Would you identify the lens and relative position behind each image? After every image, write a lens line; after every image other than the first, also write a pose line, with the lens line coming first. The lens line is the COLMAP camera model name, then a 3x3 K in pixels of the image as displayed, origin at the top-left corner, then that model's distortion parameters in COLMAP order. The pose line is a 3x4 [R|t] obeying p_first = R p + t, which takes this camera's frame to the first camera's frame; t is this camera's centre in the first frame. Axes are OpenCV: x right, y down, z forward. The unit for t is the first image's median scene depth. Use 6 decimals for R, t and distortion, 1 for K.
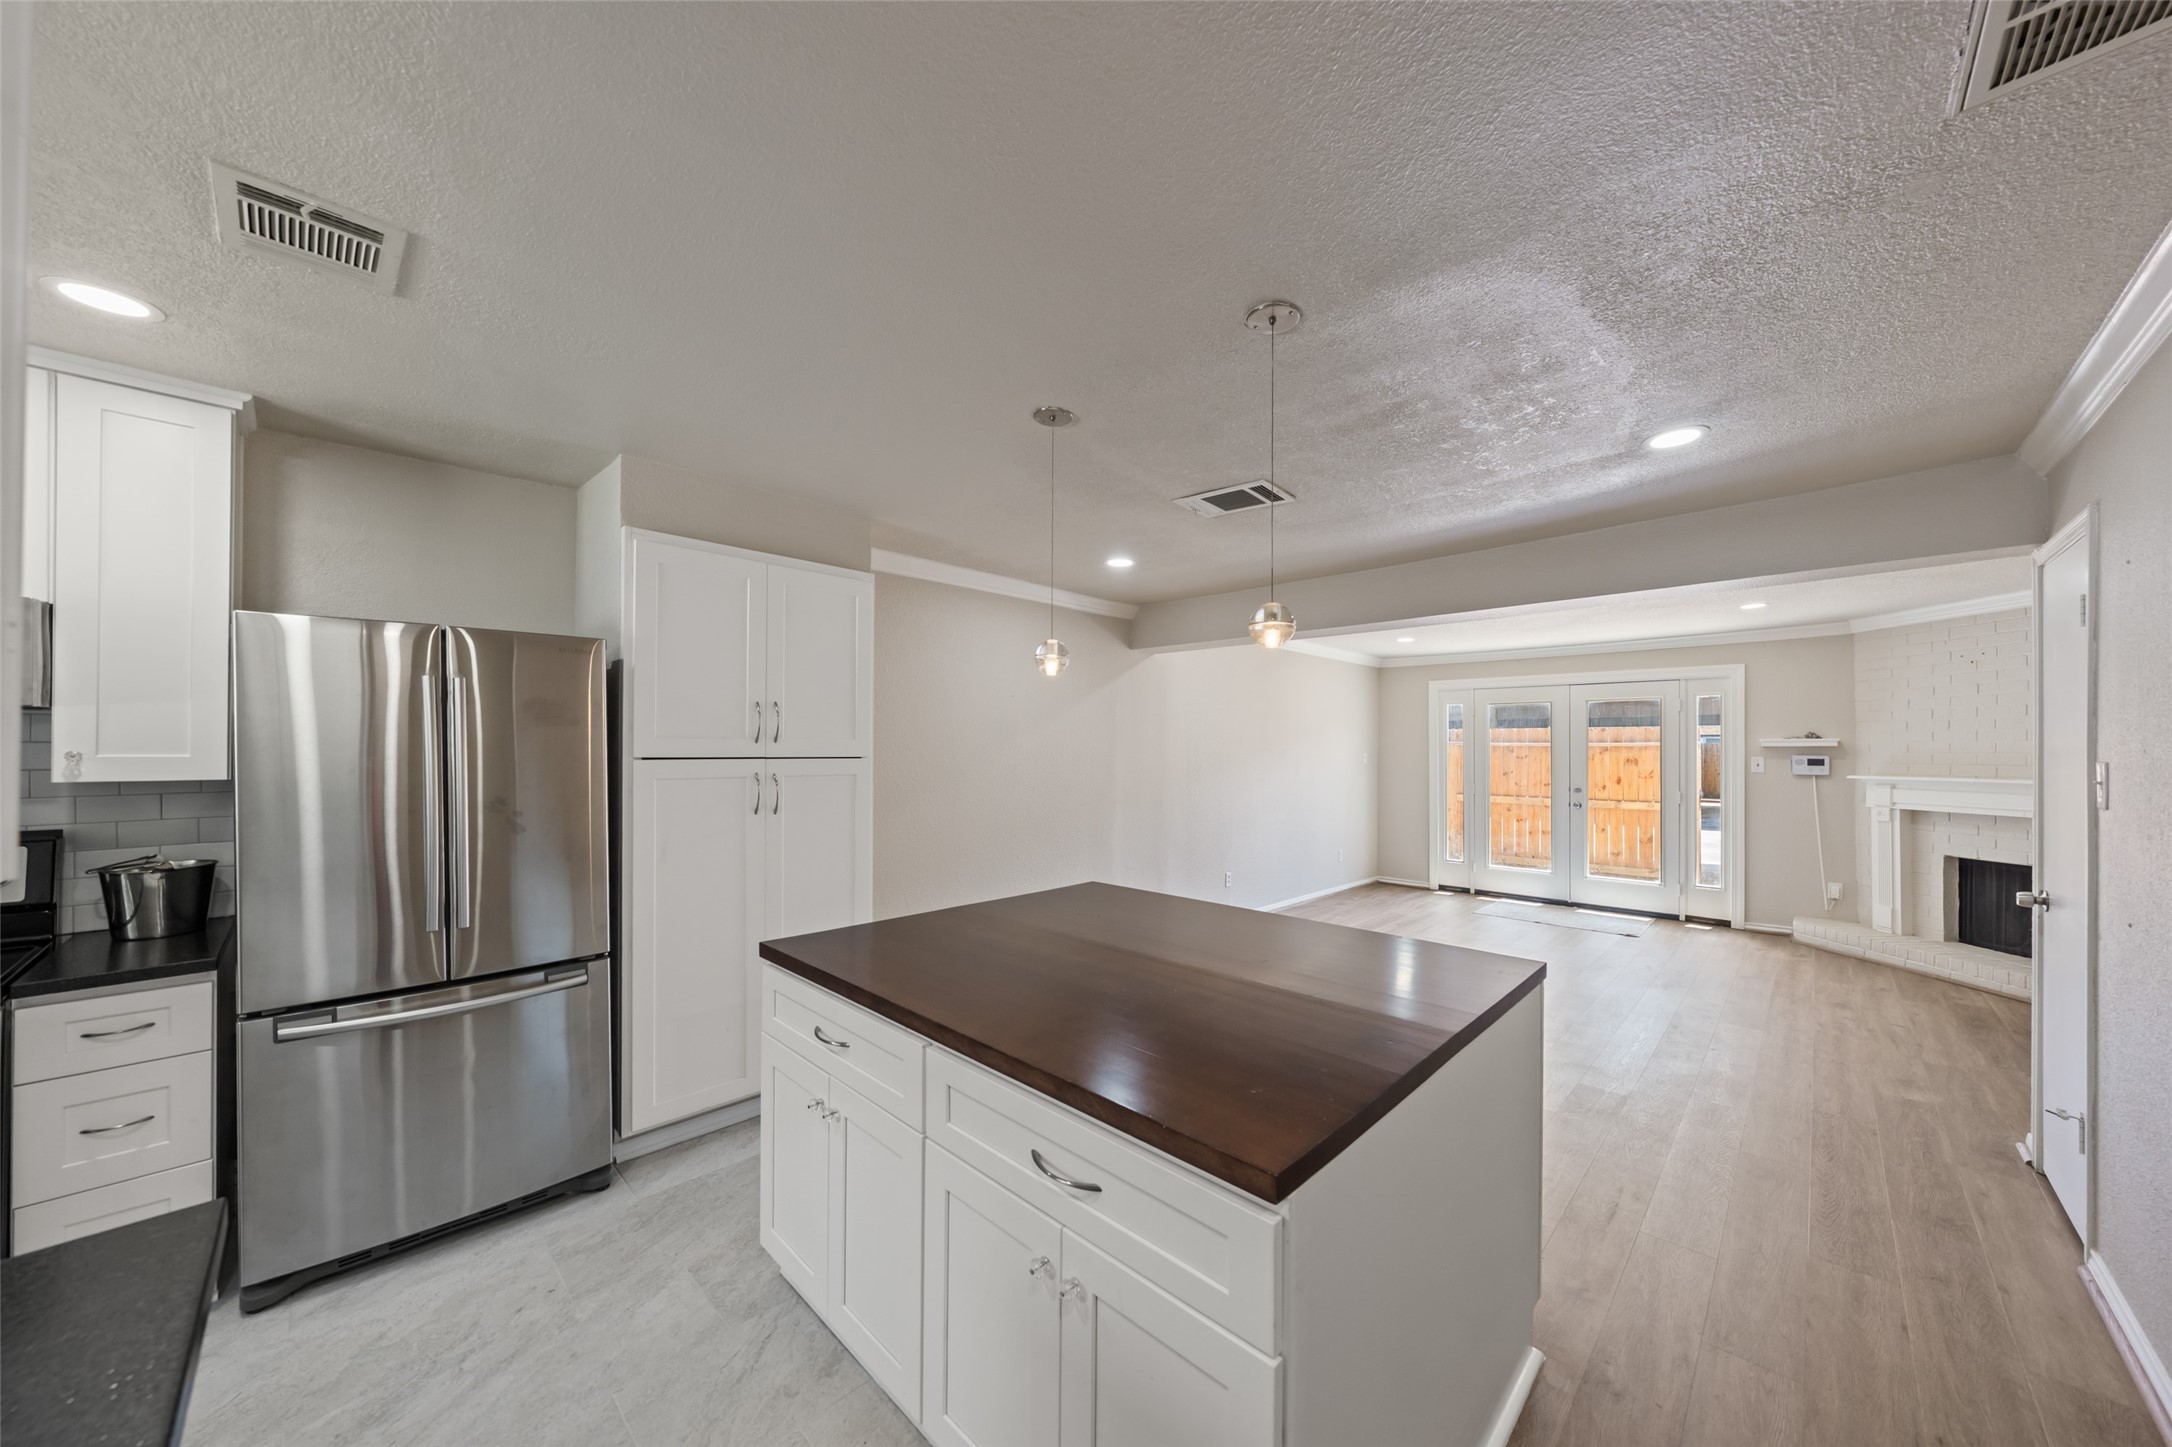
lens RADIAL K [[755.6, 0, 1081.7], [0, 755.6, 743.6], [0, 0, 1]] dist [-0.002129, 0.000062]
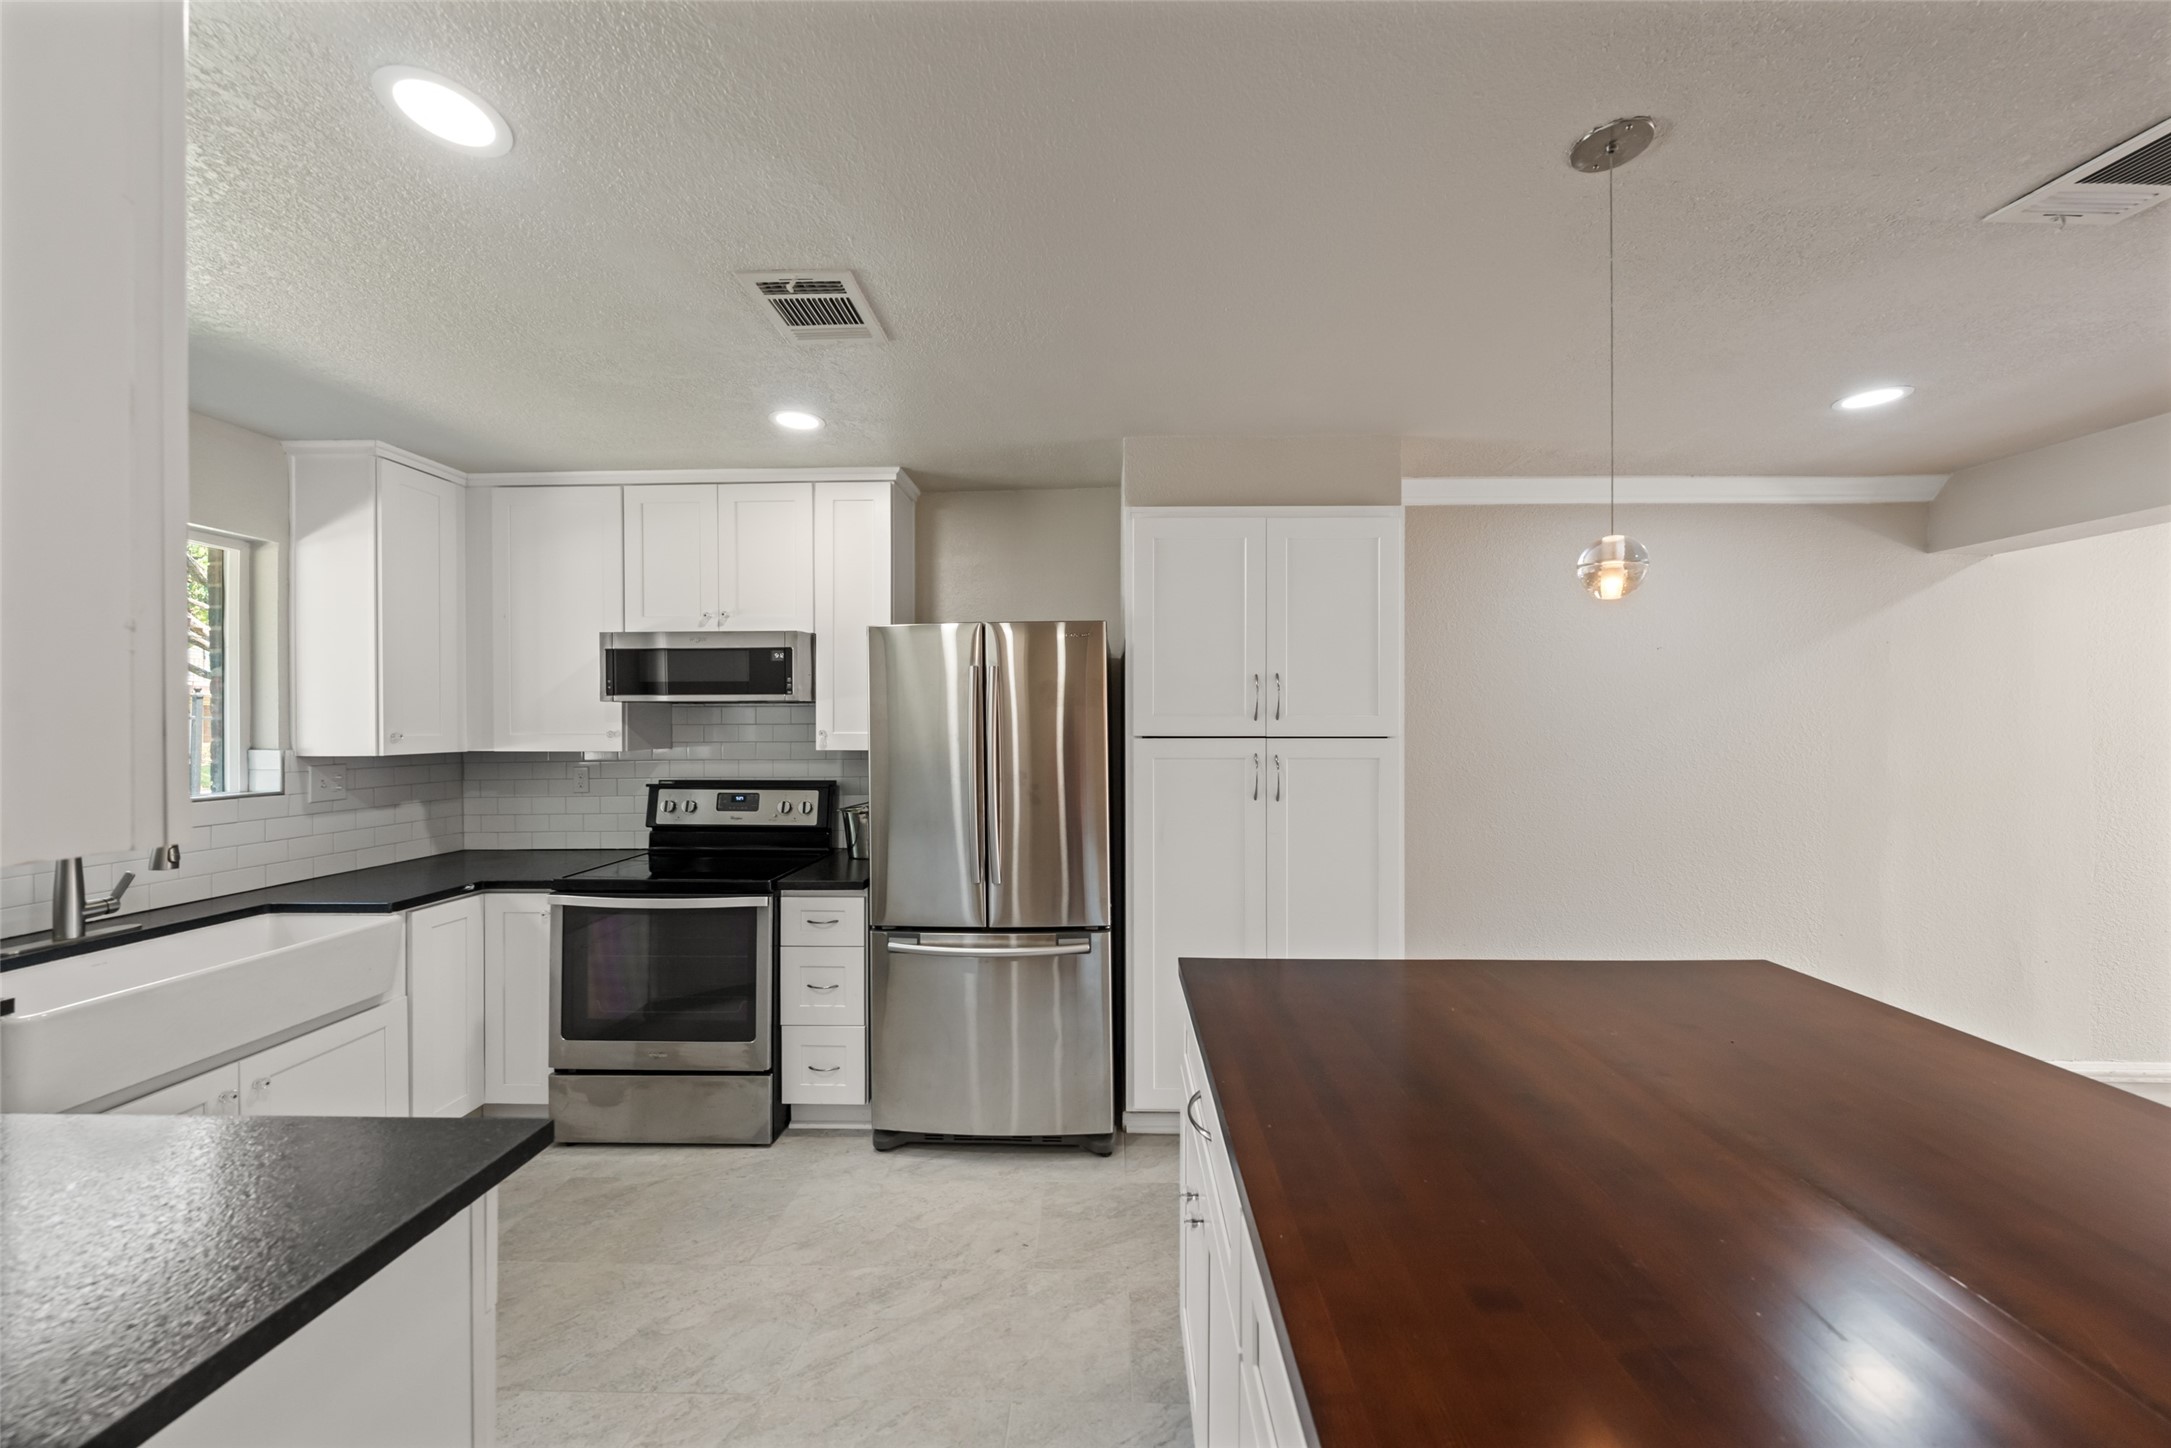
lens RADIAL K [[744.6, 0, 1085.5], [0, 744.6, 724.0], [0, 0, 1]] dist [-0.003162, -0.000150]
pose [[0.679364, -0.004508, -0.733788, 0.090704], [0.008548, 0.999962, 0.001771, 0.000316], [0.733752, -0.007476, 0.679377, 0.287921]]
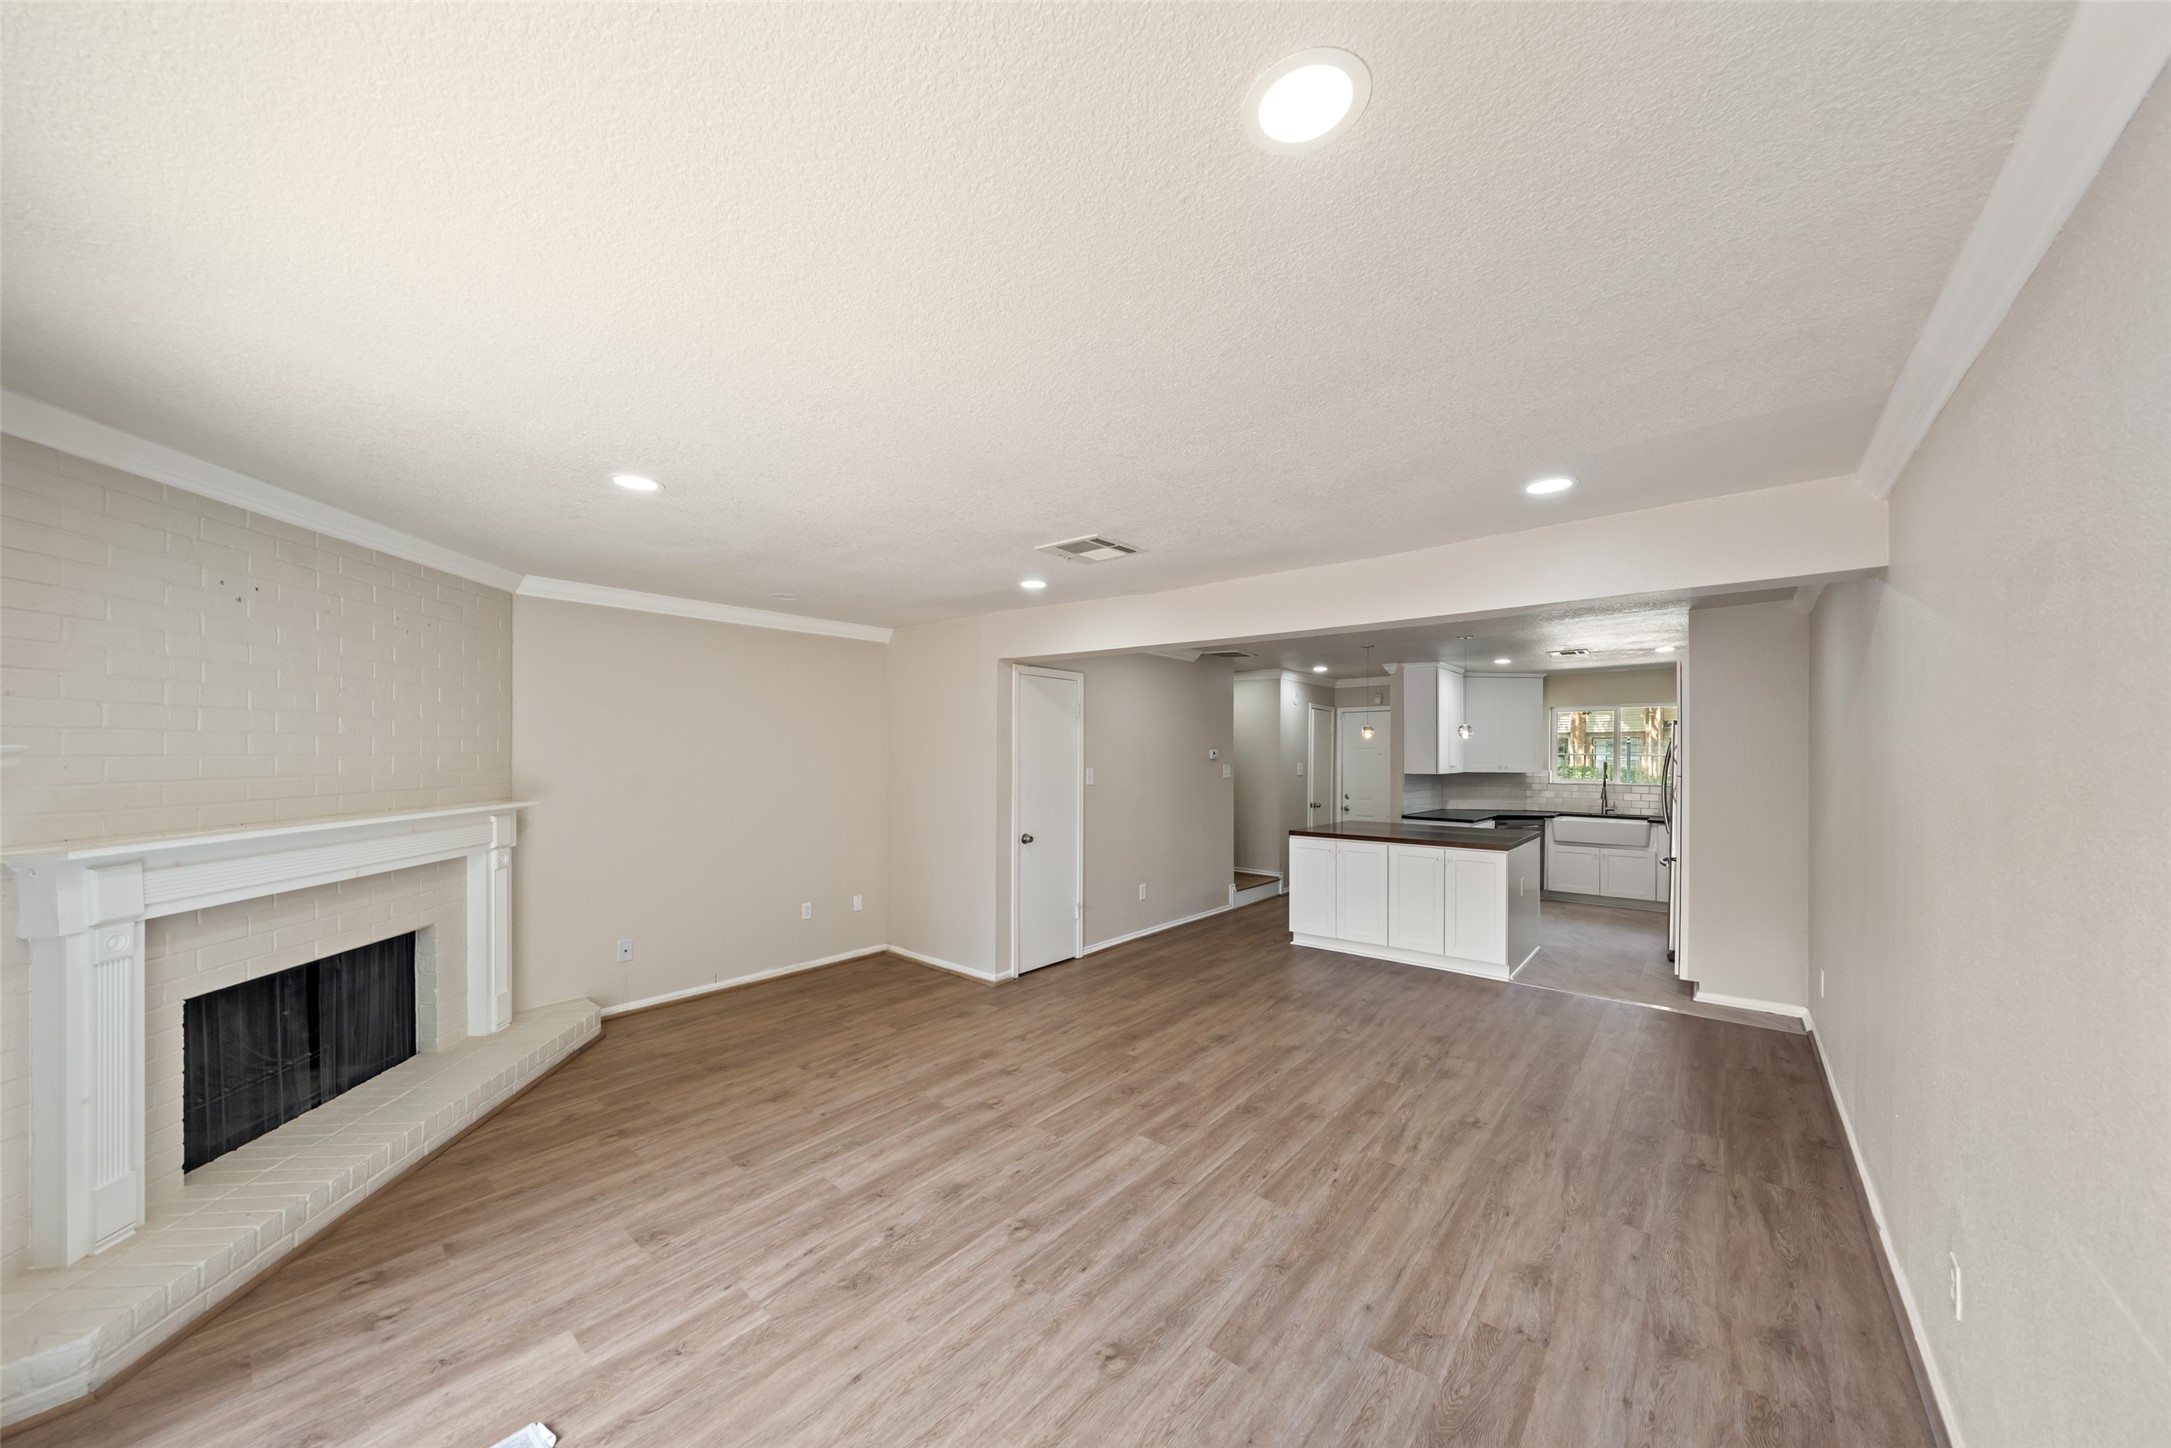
lens RADIAL K [[755.2, 0, 1081.2], [0, 755.2, 744.1], [0, 0, 1]] dist [-0.002129, 0.000062]
pose [[-0.997230, -0.009528, -0.073761, 1.284701], [-0.008176, 0.999793, -0.018612, -0.010660], [0.073923, -0.017958, -0.997102, 3.071622]]
